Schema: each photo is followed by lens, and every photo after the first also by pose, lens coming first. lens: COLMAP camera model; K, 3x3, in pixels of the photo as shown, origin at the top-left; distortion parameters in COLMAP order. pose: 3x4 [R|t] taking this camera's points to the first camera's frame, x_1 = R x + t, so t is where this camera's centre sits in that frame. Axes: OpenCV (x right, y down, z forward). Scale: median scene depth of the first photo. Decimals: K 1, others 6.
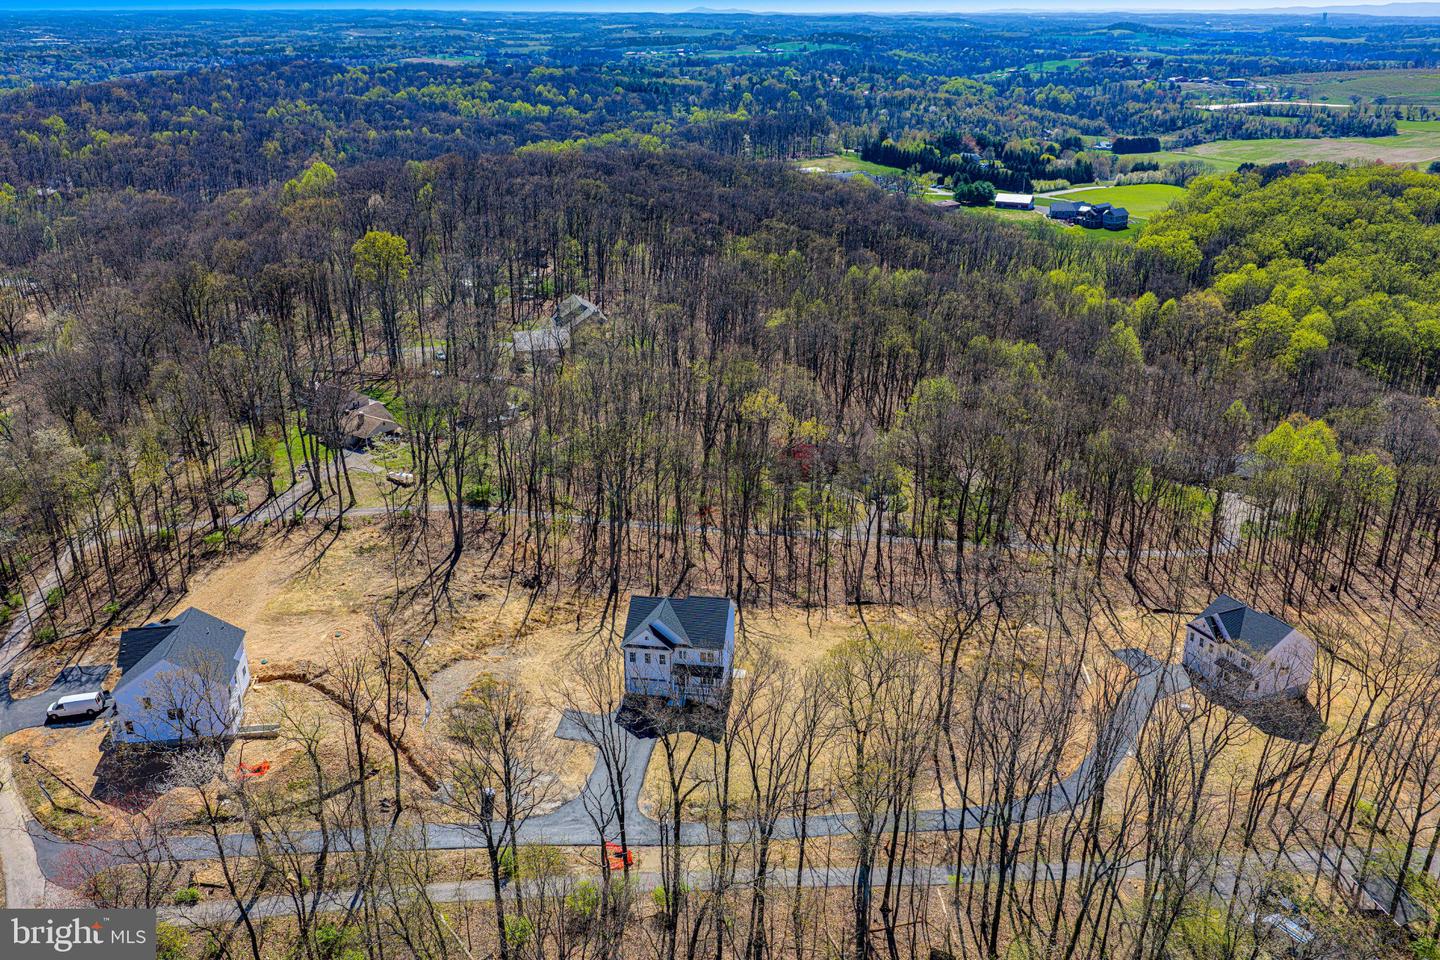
lens RADIAL K [[1186.8, 0, 721.7], [0, 1186.8, 480.0], [0, 0, 1]] dist [-0.013092, -0.011015]
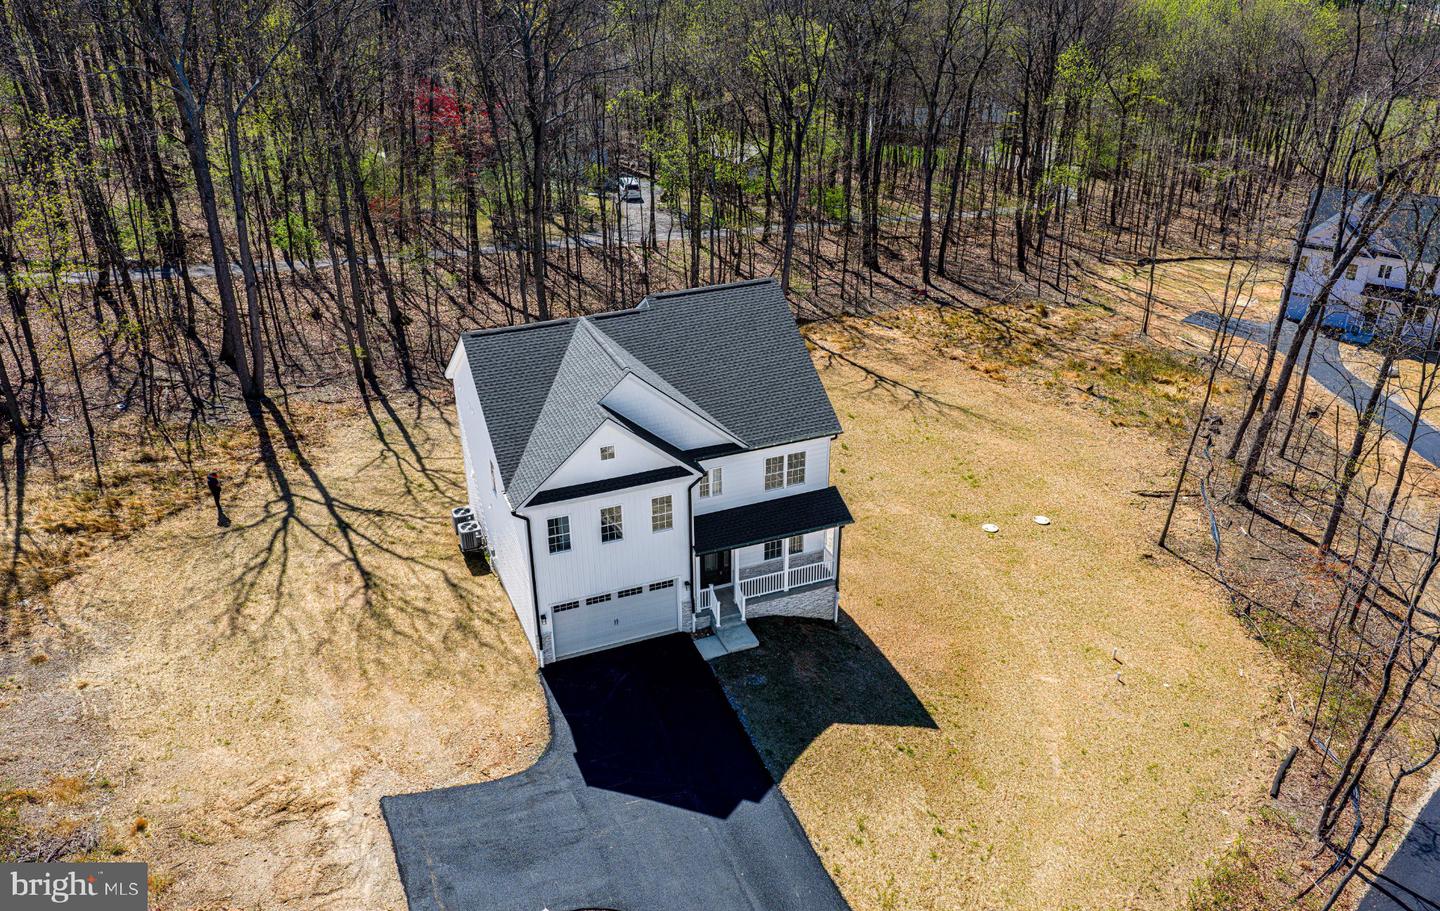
lens RADIAL K [[1199.4, 0, 720.8], [0, 1199.4, 455.8], [0, 0, 1]] dist [0.005670, 0.001291]
pose [[0.843200, -0.232229, 0.484854, -0.175727], [0.186724, 0.972249, 0.140947, 0.098624], [-0.504131, -0.028313, 0.863163, 0.738438]]
